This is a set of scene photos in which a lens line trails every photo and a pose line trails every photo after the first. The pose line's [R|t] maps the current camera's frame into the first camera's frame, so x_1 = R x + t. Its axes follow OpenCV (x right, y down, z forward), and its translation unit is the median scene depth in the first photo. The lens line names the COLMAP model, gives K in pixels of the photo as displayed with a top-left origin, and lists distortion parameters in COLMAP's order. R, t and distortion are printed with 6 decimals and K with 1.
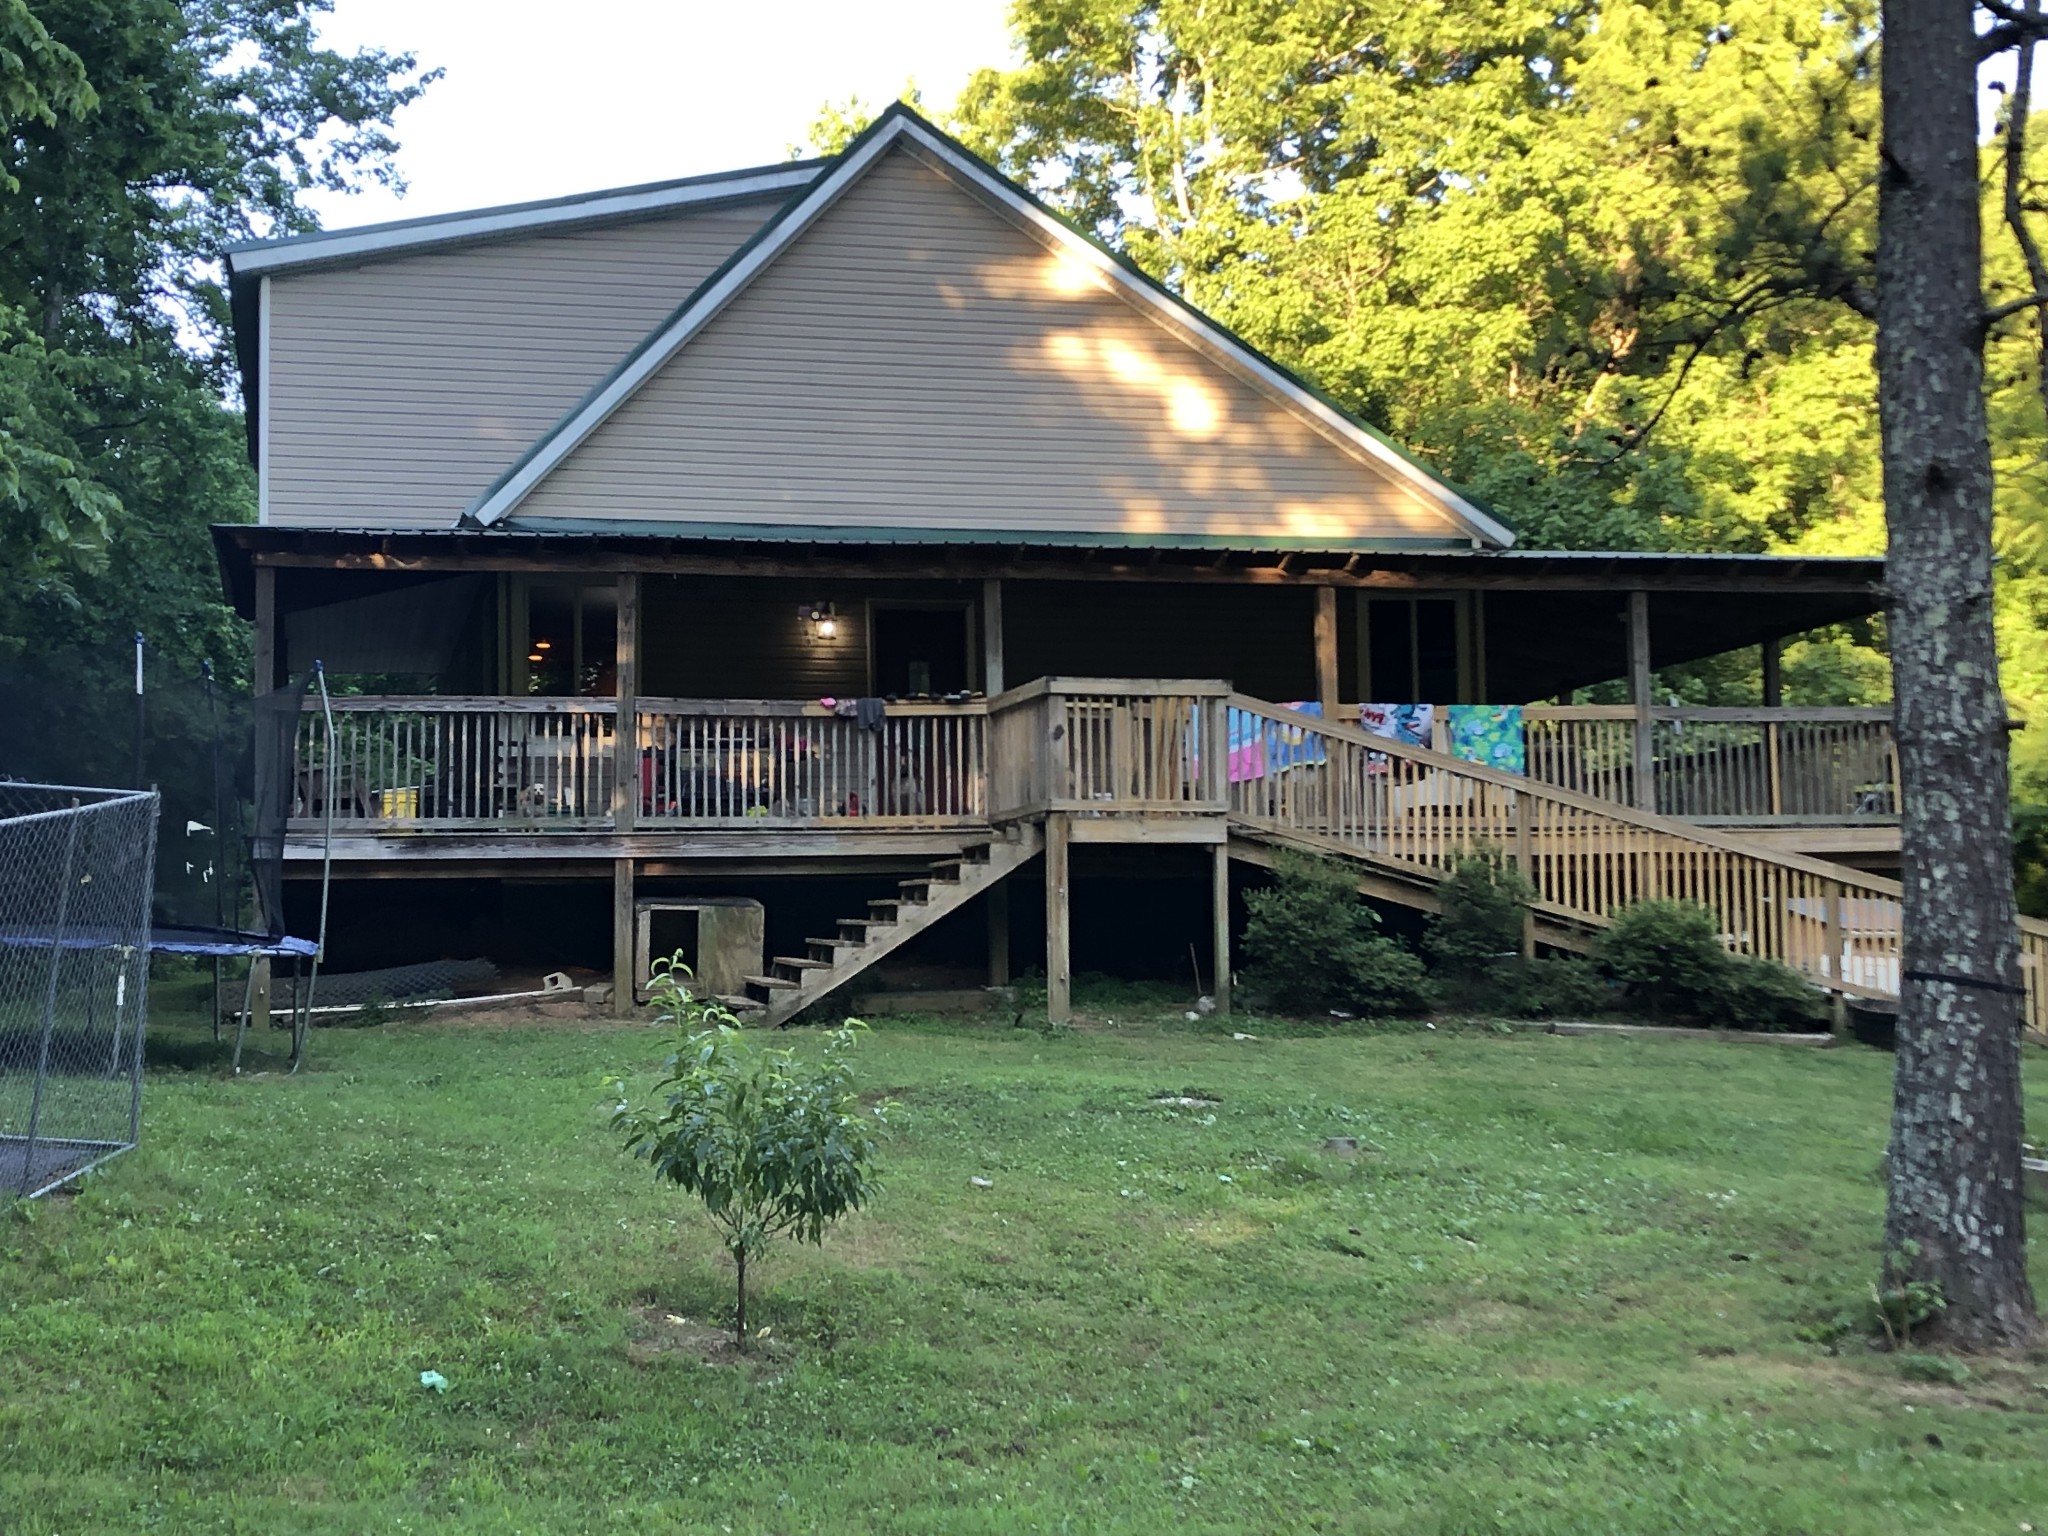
lens RADIAL K [[2715.7, 0, 1027.2], [0, 2715.7, 751.2], [0, 0, 1]] dist [0.066436, 0.000000]
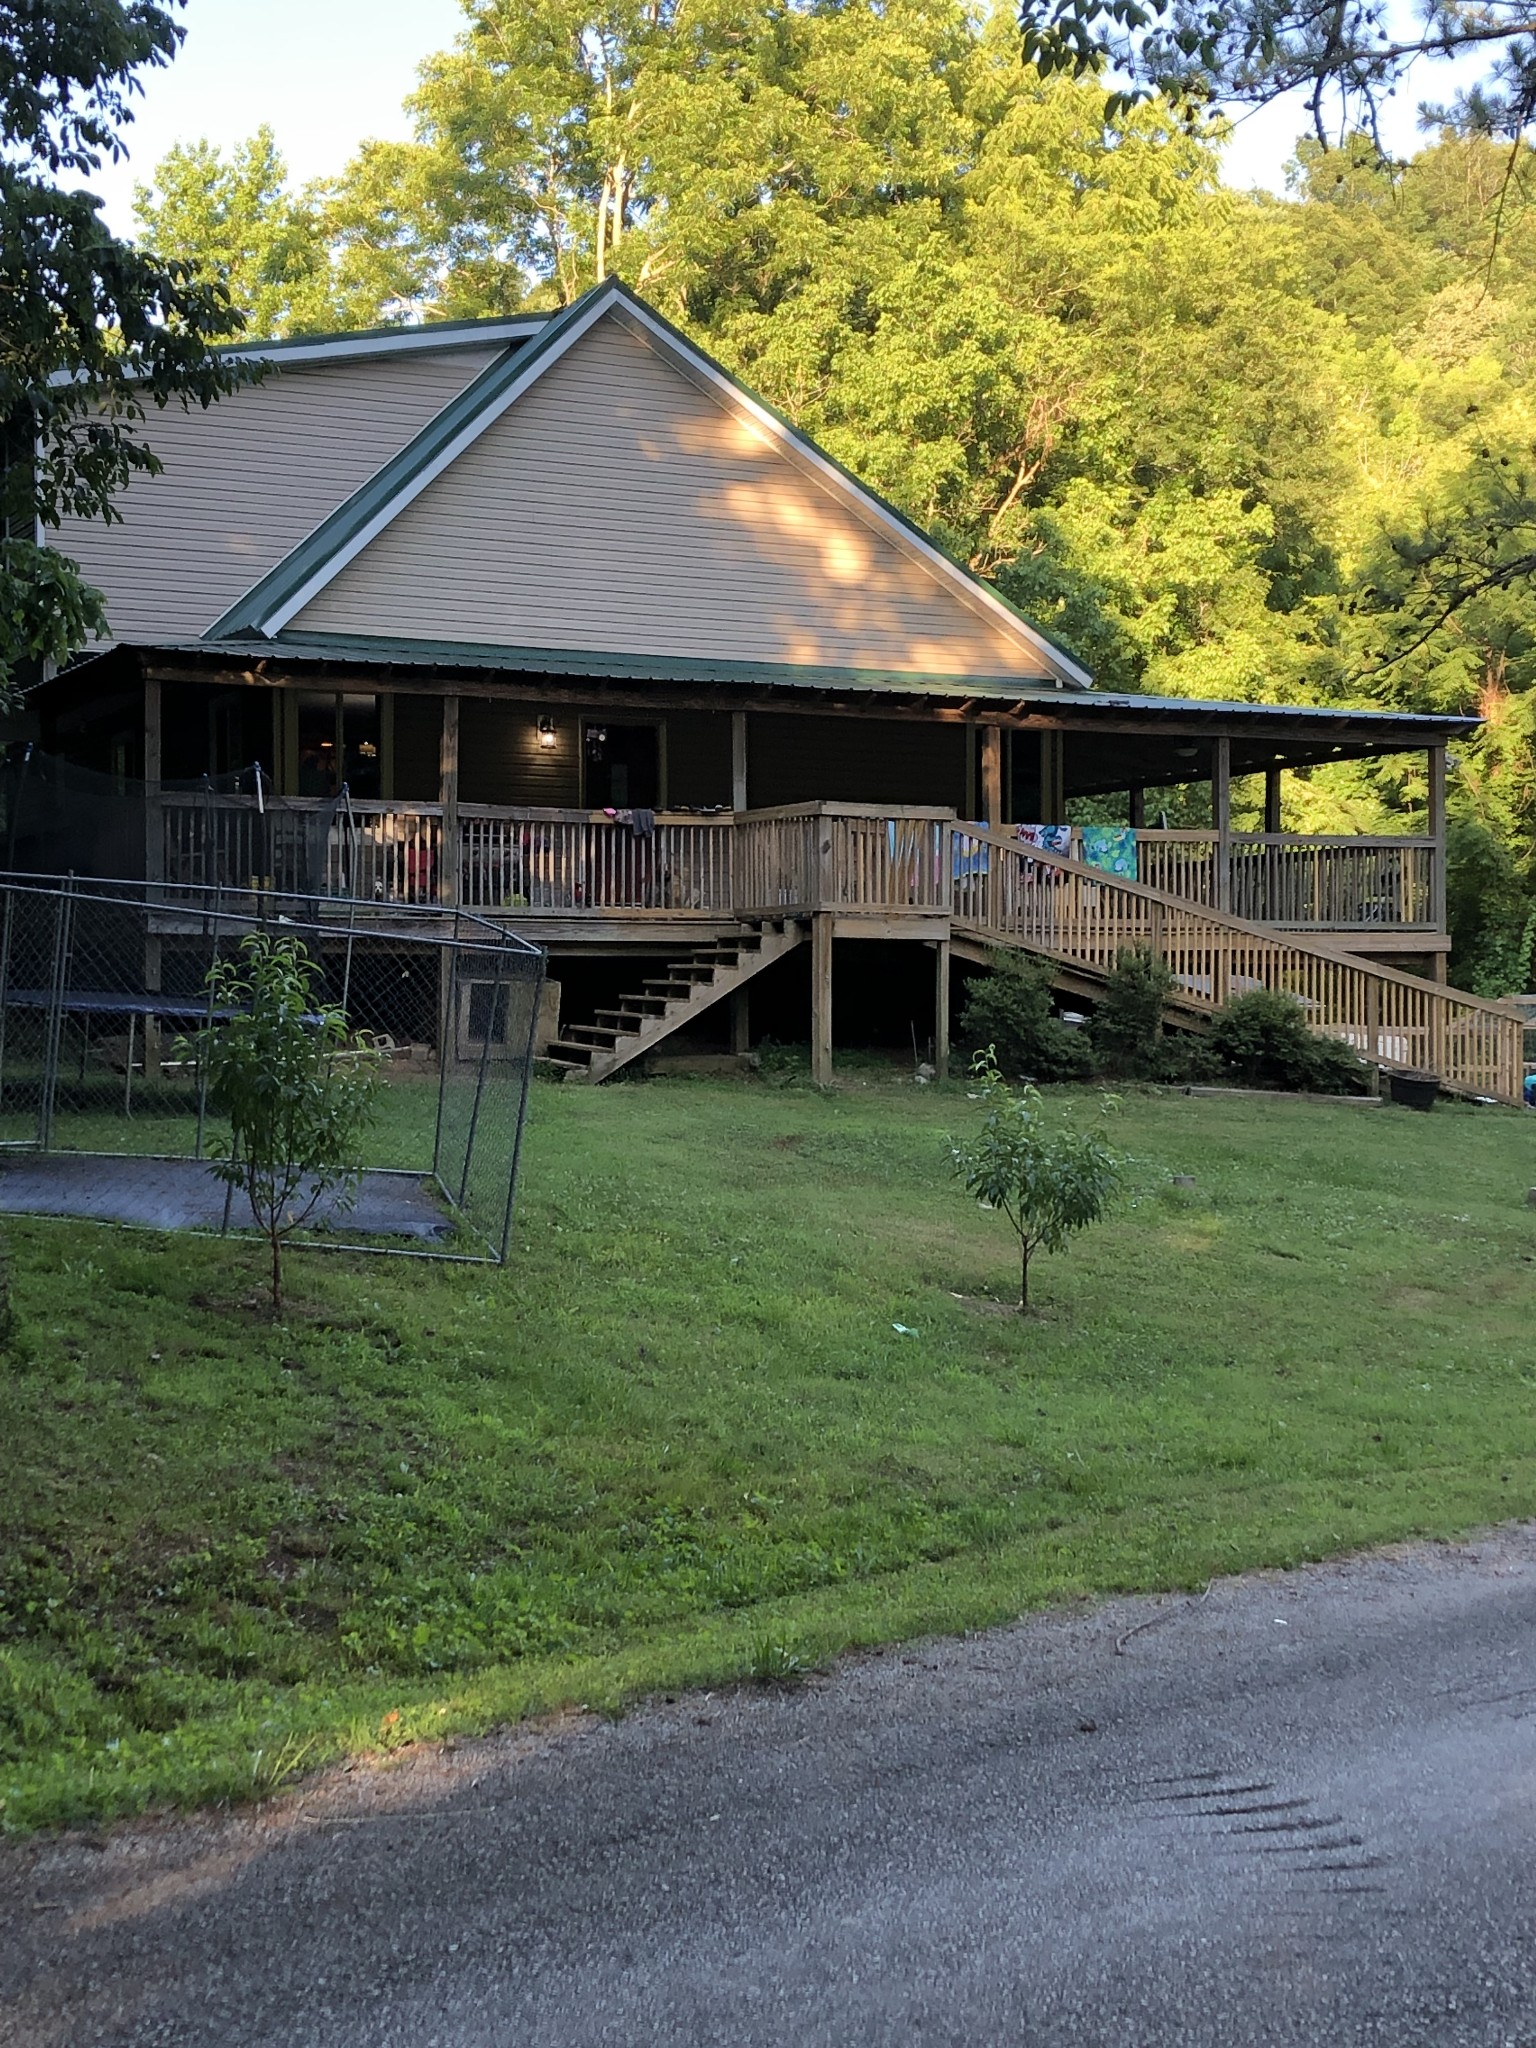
lens RADIAL K [[2715.7, 0, 764.1], [0, 2715.7, 1036.7], [0, 0, 1]] dist [0.066436, 0.000000]
pose [[0.976146, 0.014367, 0.216640, -0.249186], [-0.033543, 0.995807, 0.085102, -0.022097], [-0.214509, -0.090339, 0.972535, -0.166176]]
